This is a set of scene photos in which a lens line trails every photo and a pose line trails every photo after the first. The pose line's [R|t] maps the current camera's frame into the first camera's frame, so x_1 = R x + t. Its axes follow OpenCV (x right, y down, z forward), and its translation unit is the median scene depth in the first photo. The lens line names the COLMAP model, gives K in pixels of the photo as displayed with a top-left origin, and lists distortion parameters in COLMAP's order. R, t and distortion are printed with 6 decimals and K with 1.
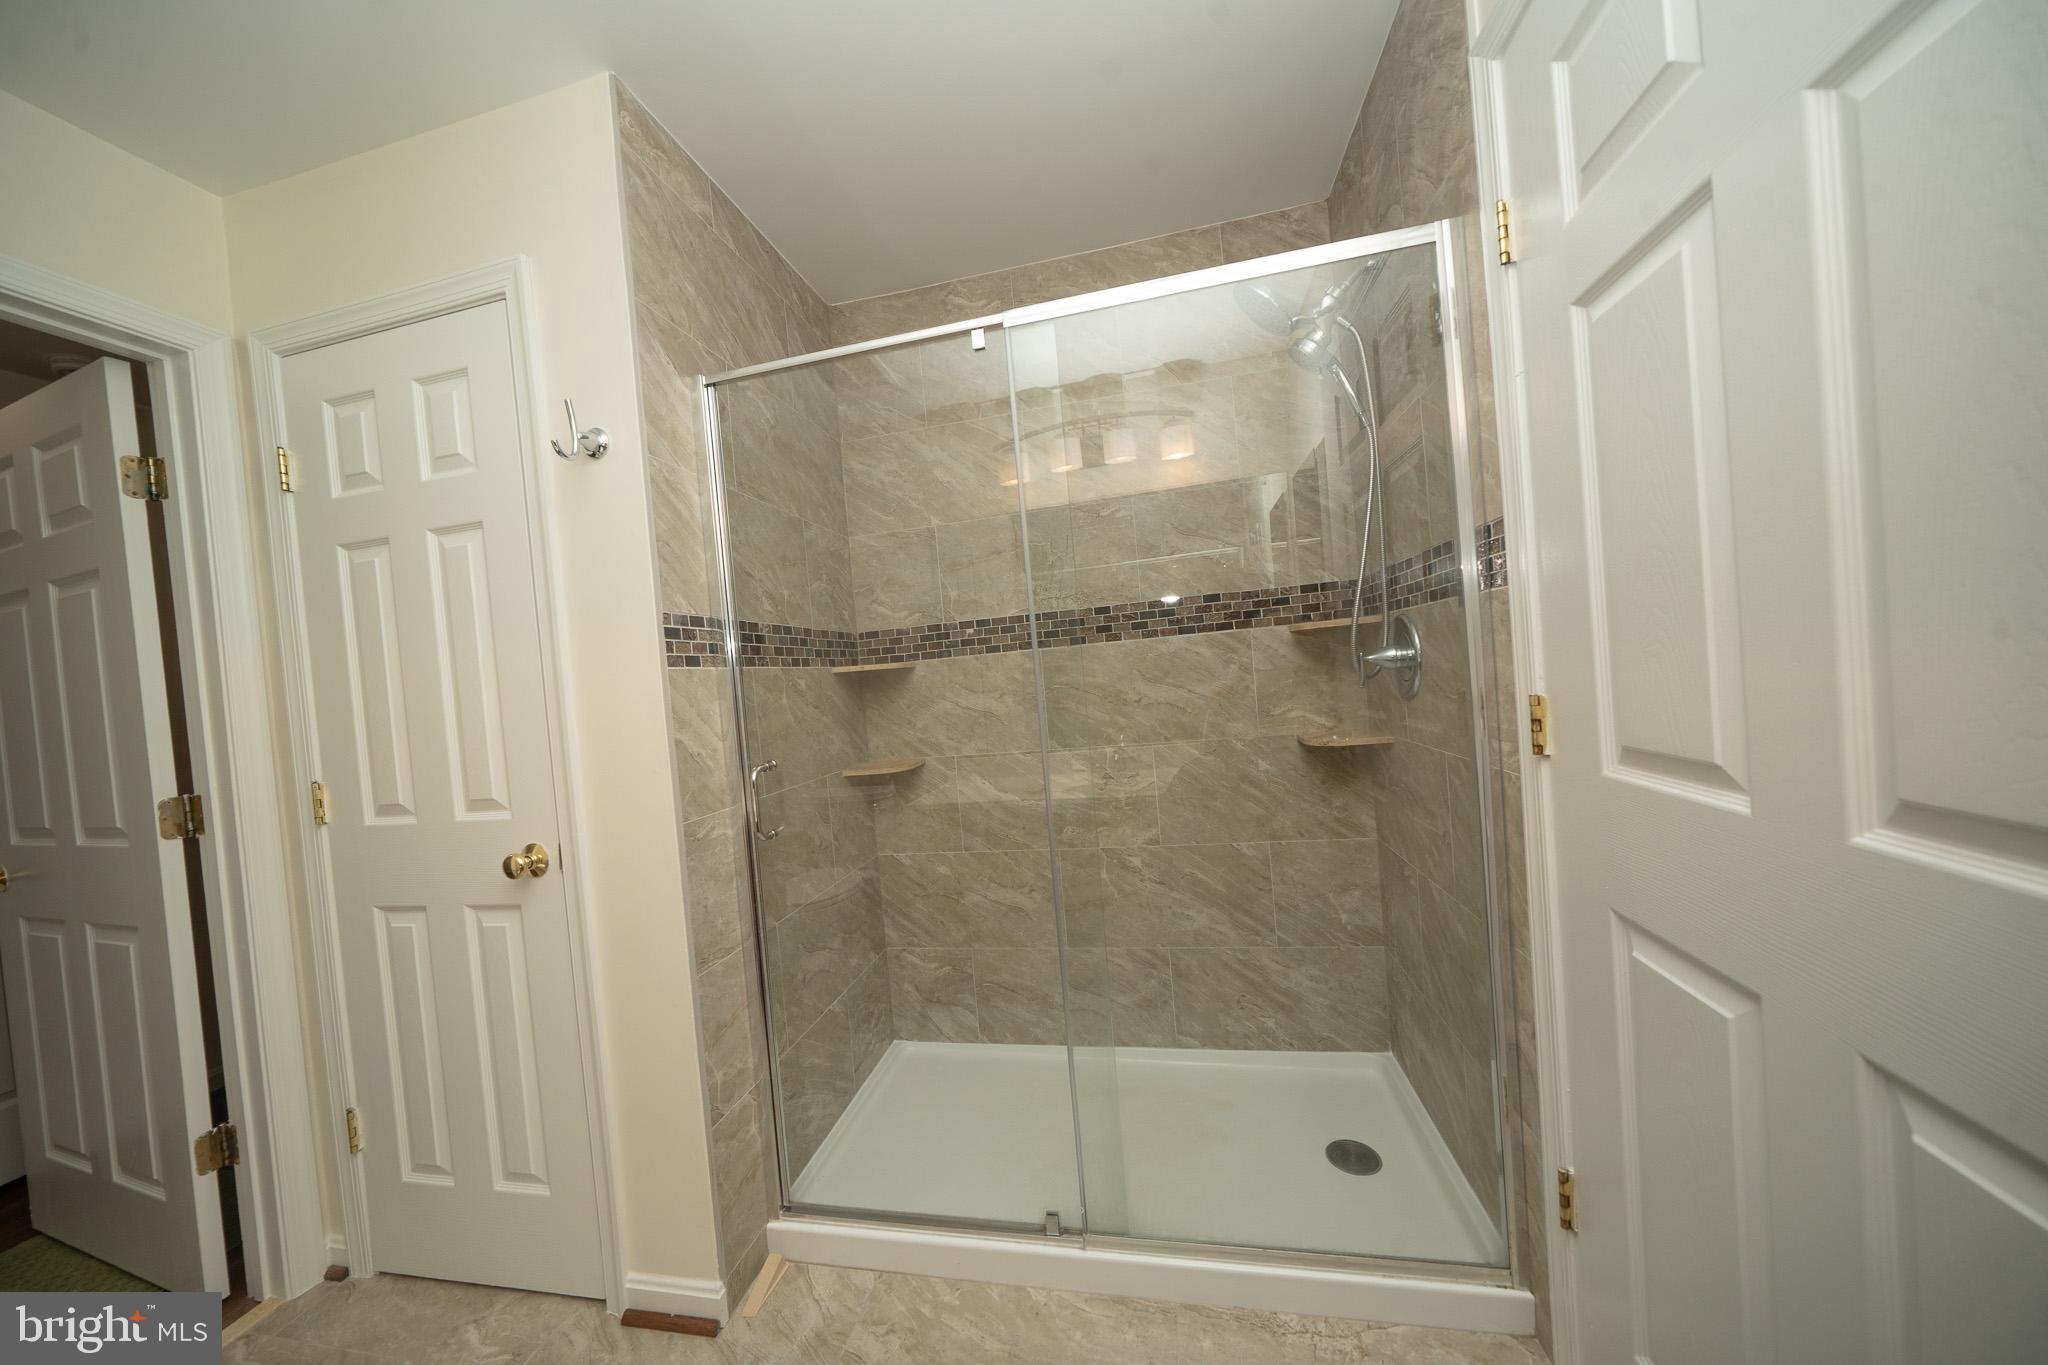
lens RADIAL K [[695.4, 0, 1012.8], [0, 695.4, 690.9], [0, 0, 1]] dist [-0.005633, 0.000349]
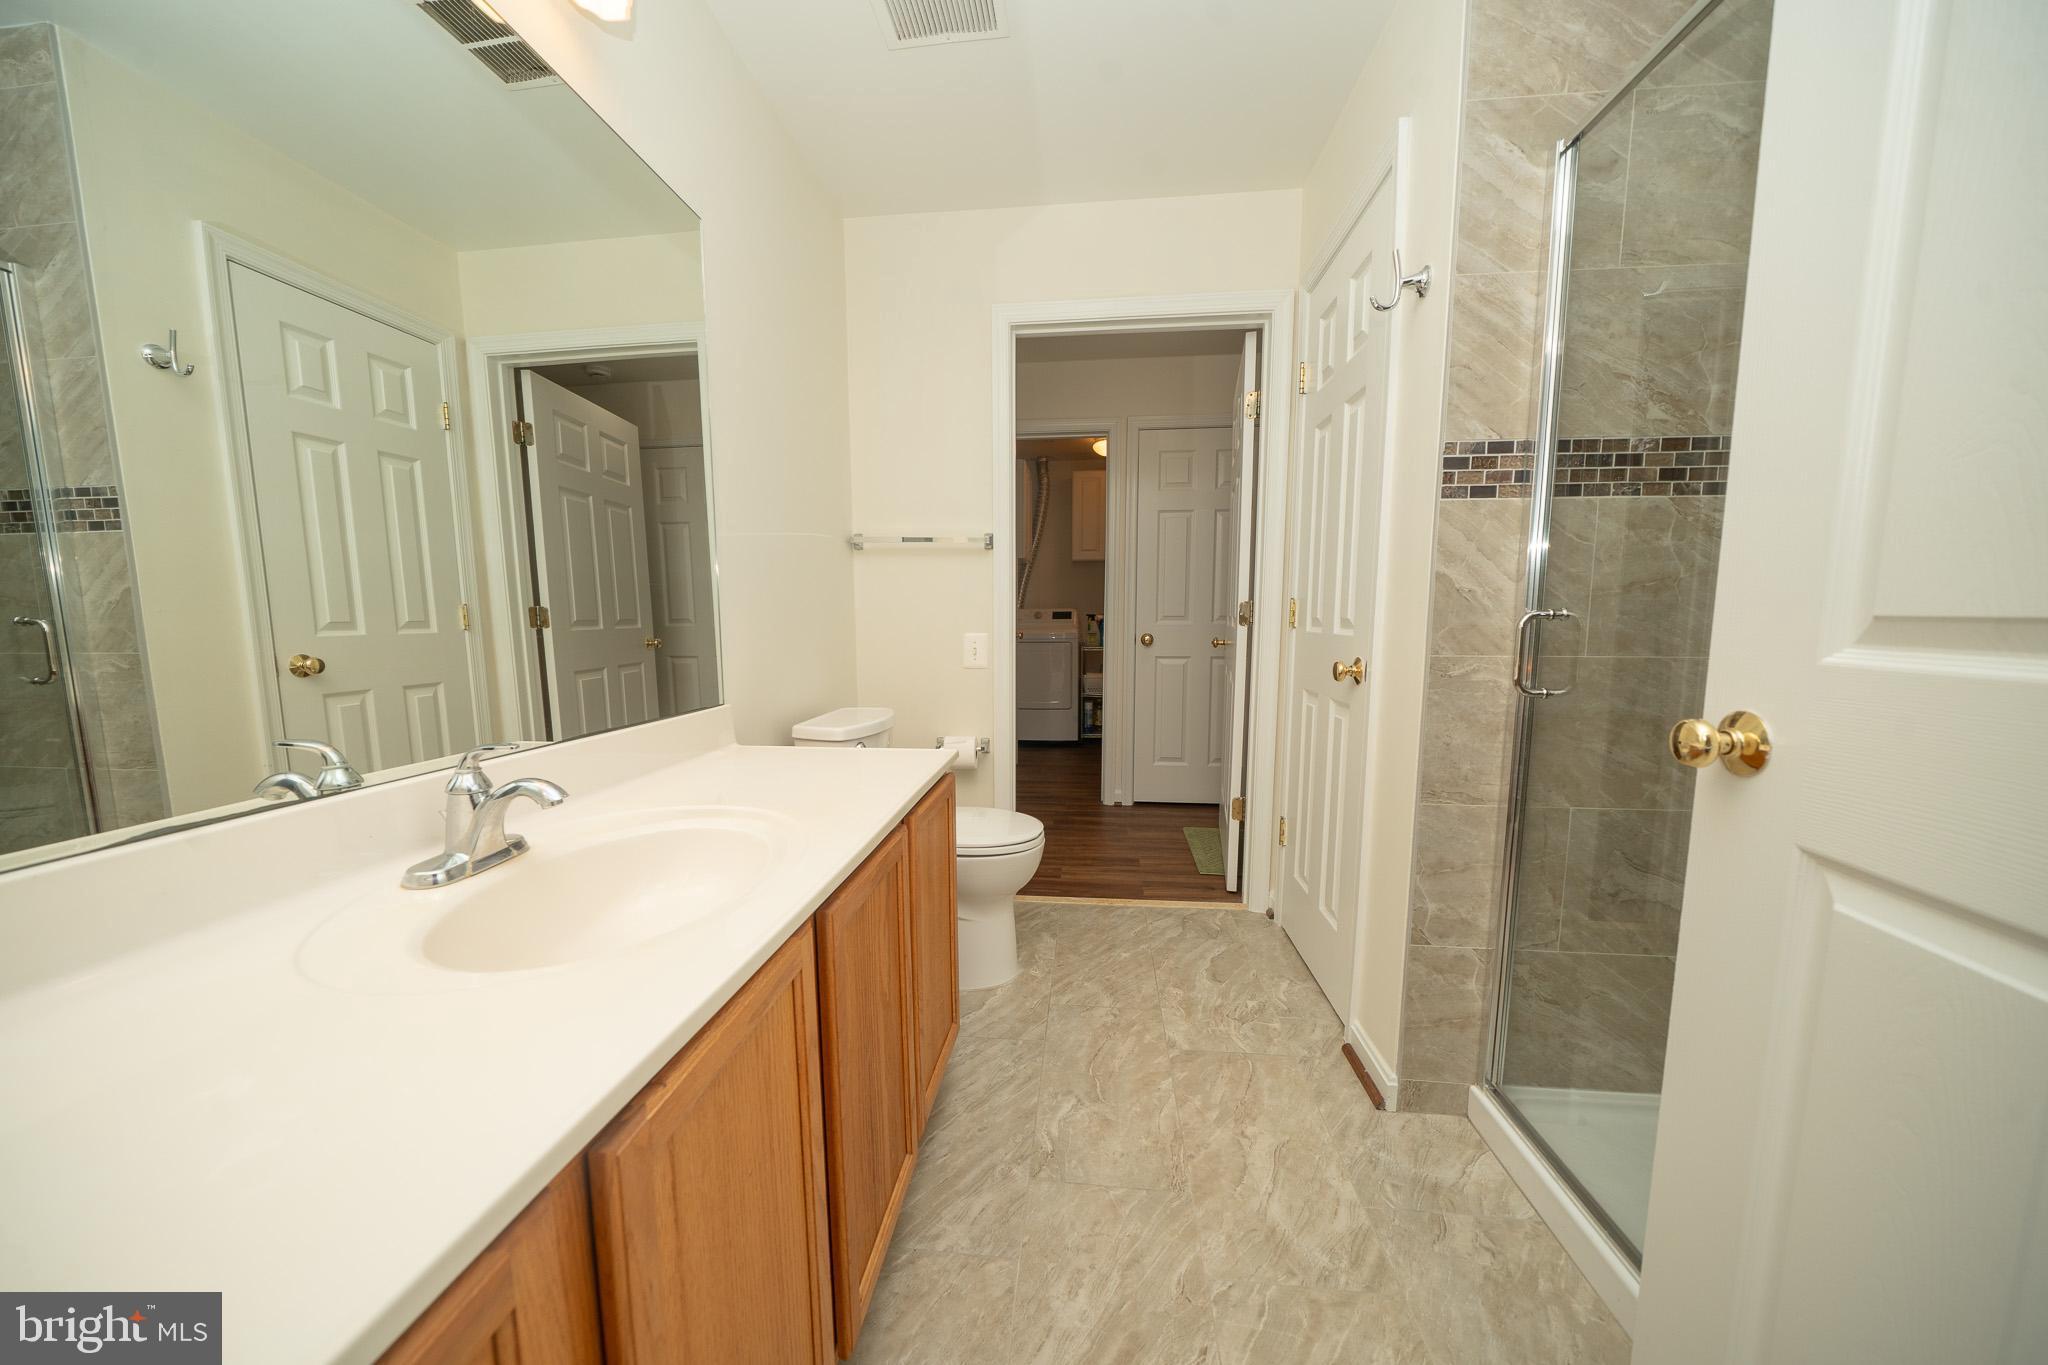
lens RADIAL K [[695.4, 0, 1012.8], [0, 695.4, 690.9], [0, 0, 1]] dist [-0.005633, 0.000349]
pose [[0.100790, 0.195877, -0.975435, 0.438136], [-0.027054, 0.980605, 0.194119, 0.055871], [0.994540, 0.006825, 0.104134, 0.261440]]
